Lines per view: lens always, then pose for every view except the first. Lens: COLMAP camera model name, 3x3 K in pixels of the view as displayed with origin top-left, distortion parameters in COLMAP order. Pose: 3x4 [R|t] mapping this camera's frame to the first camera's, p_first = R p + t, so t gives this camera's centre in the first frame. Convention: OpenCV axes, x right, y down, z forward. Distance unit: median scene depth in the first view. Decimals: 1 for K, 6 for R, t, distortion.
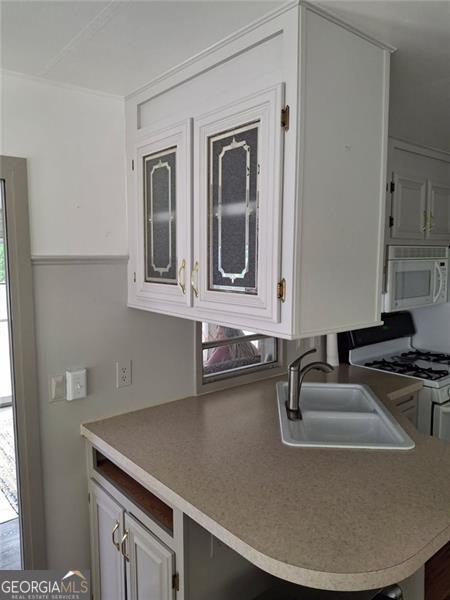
lens RADIAL K [[461.1, 0, 221.5], [0, 461.1, 299.0], [0, 0, 1]] dist [0.076142, -0.140342]
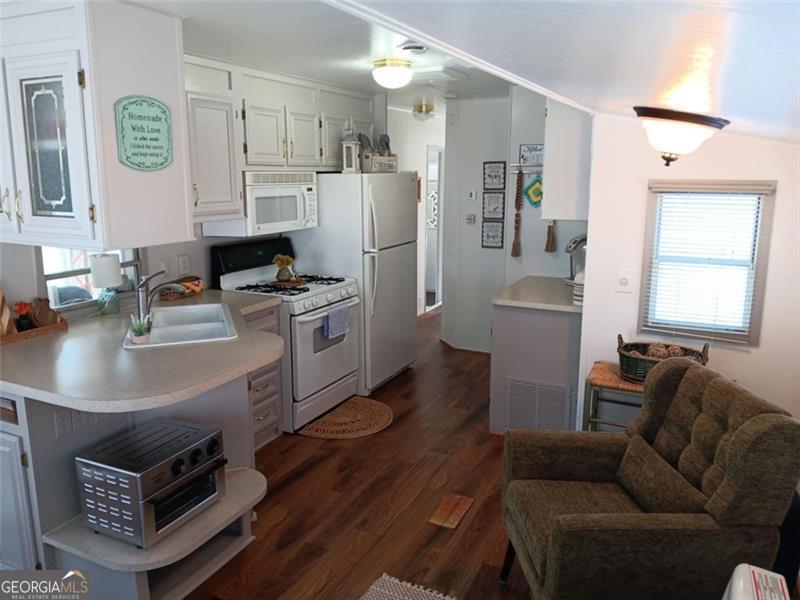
lens RADIAL K [[614.8, 0, 410.1], [0, 614.8, 296.5], [0, 0, 1]] dist [0.076142, -0.140342]
pose [[0.899843, -0.078165, 0.429154, 0.137819], [0.033386, 0.993270, 0.110908, 0.040079], [-0.434935, -0.085472, 0.896396, -0.787538]]
